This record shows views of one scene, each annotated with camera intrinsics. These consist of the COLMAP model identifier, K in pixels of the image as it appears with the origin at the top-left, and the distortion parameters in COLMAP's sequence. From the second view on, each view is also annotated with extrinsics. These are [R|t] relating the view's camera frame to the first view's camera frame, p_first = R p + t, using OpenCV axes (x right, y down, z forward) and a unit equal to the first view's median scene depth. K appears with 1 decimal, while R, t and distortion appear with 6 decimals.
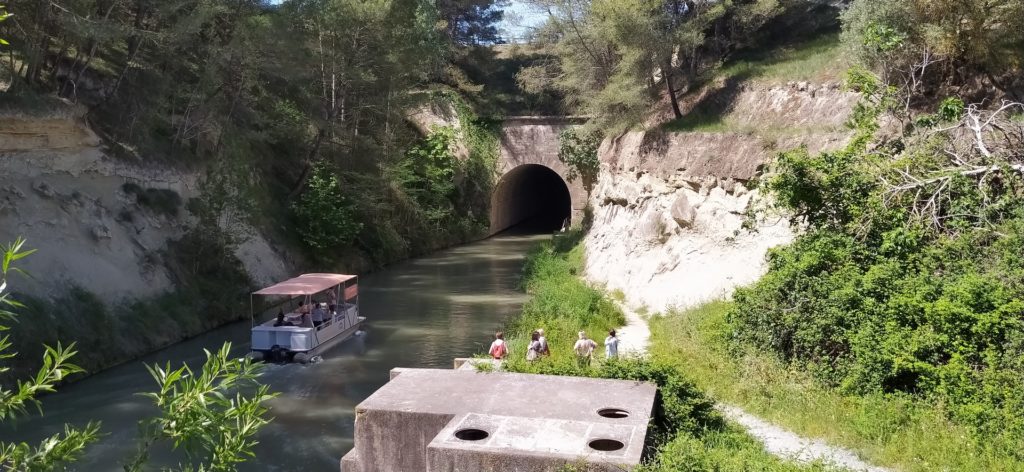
lens RADIAL K [[893.6, 0, 505.5], [0, 893.6, 235.8], [0, 0, 1]] dist [0.009169, -0.007119]
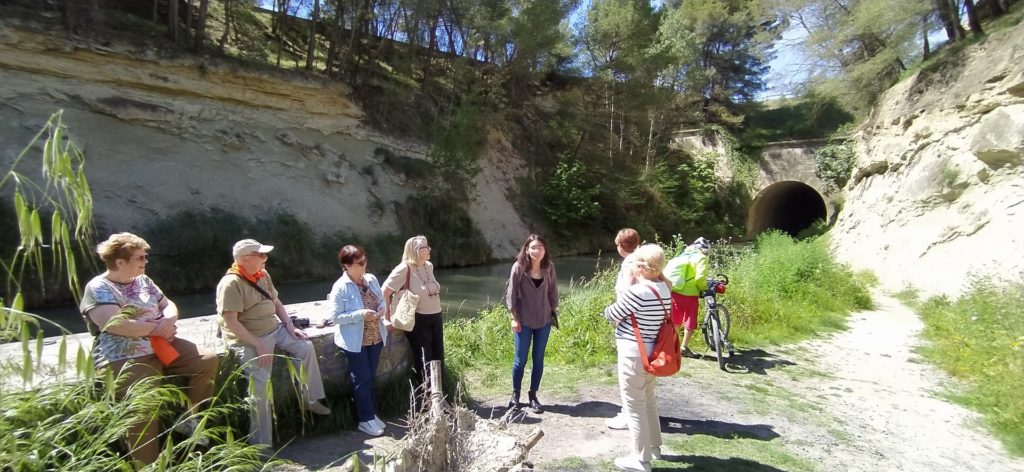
lens RADIAL K [[456.3, 0, 511.8], [0, 456.3, 234.6], [0, 0, 1]] dist [-0.004308, 0.000619]
pose [[0.844050, 0.041854, -0.534628, 0.082108], [-0.072964, 0.996642, -0.037169, 0.070760], [0.531277, 0.070381, 0.844270, 0.541266]]
